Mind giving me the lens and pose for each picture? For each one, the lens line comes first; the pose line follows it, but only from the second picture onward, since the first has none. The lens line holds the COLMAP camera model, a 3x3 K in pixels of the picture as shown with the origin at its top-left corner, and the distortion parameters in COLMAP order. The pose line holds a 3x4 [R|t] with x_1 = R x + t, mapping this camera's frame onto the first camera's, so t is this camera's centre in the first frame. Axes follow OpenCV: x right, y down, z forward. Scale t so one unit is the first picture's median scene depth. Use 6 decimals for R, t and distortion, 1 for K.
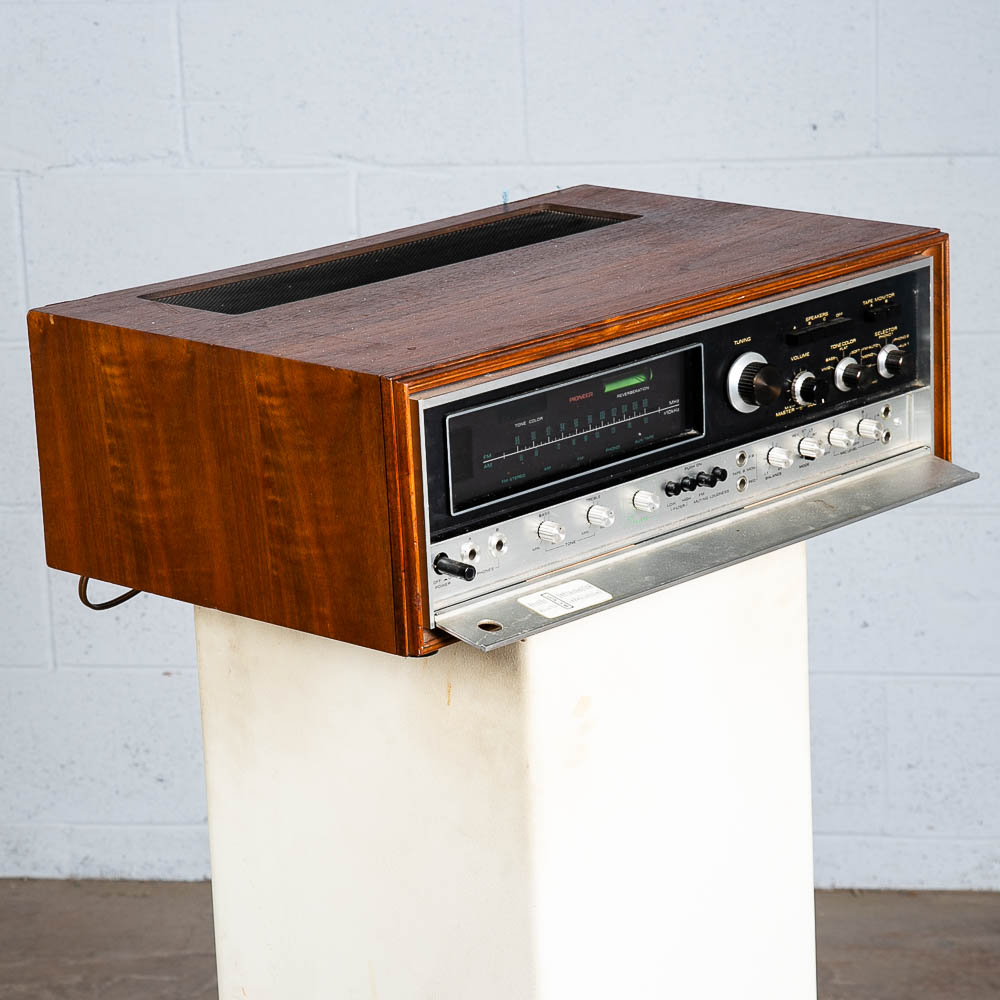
lens RADIAL K [[3669.9, 0, 504.2], [0, 3669.9, 503.5], [0, 0, 1]] dist [0.367402, 0.000000]
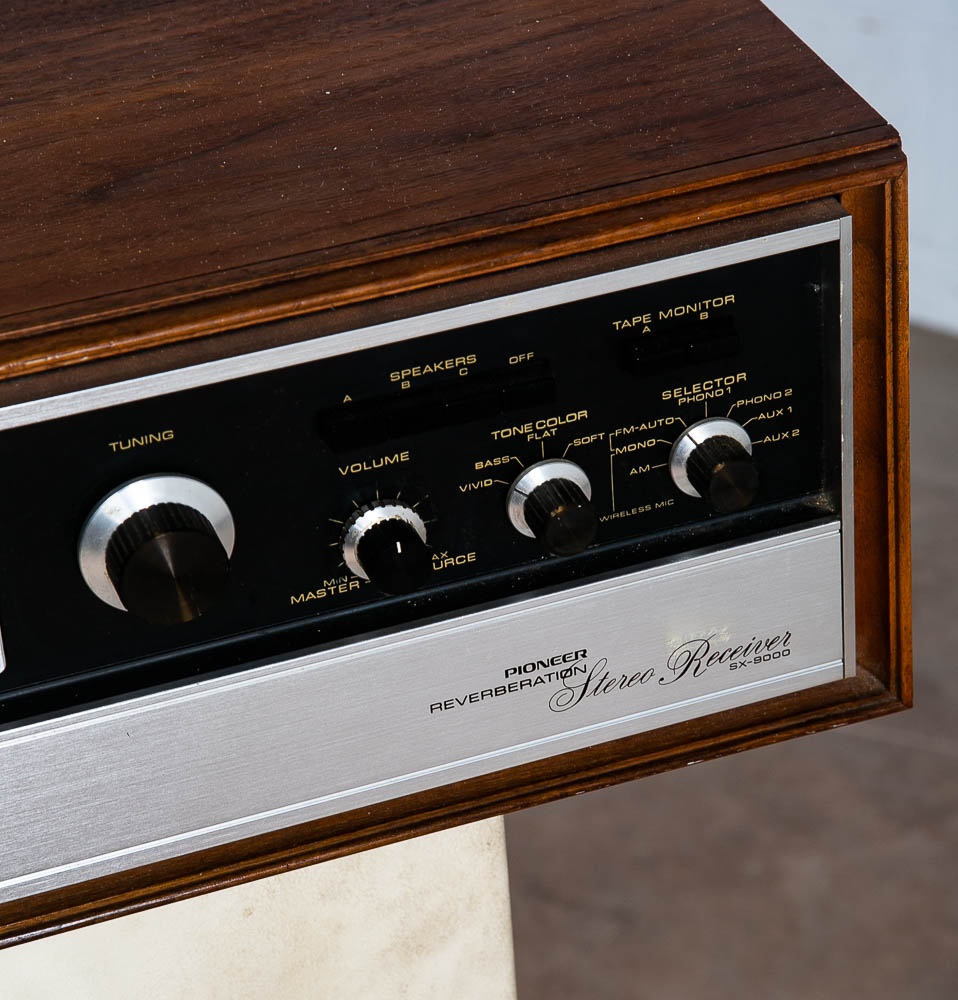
lens RADIAL K [[3646.8, 0, 478.4], [0, 3646.8, 501.5], [0, 0, 1]] dist [0.318716, 0.000000]
pose [[0.895950, 0.222567, -0.384367, 0.244540], [-0.091927, 0.939572, 0.329779, -0.167646], [0.434538, -0.260132, 0.862269, 0.699295]]
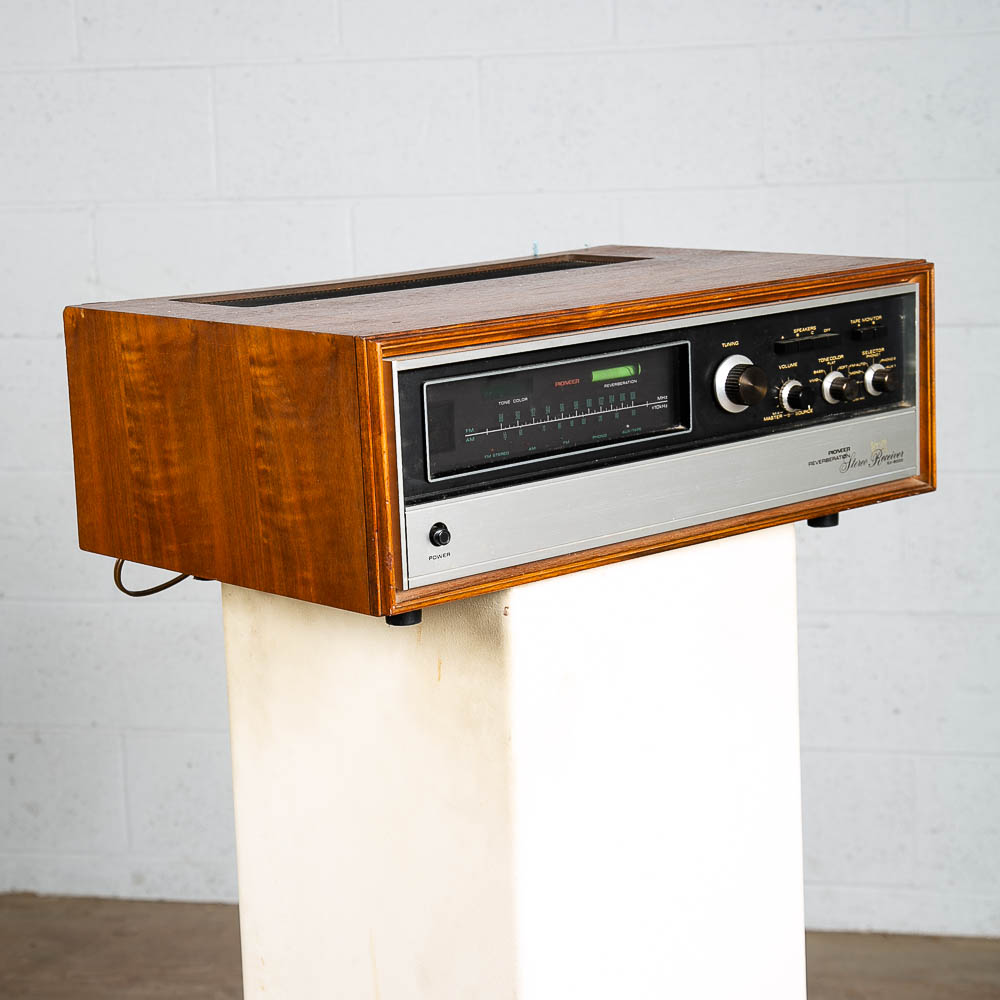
lens RADIAL K [[2521.4, 0, 492.3], [0, 2521.4, 494.0], [0, 0, 1]] dist [0.190552, 0.000000]
pose [[0.996734, 0.017424, -0.078854, 0.055408], [-0.023743, 0.996519, -0.079918, 0.058824], [0.077187, 0.081529, 0.993678, 0.283083]]
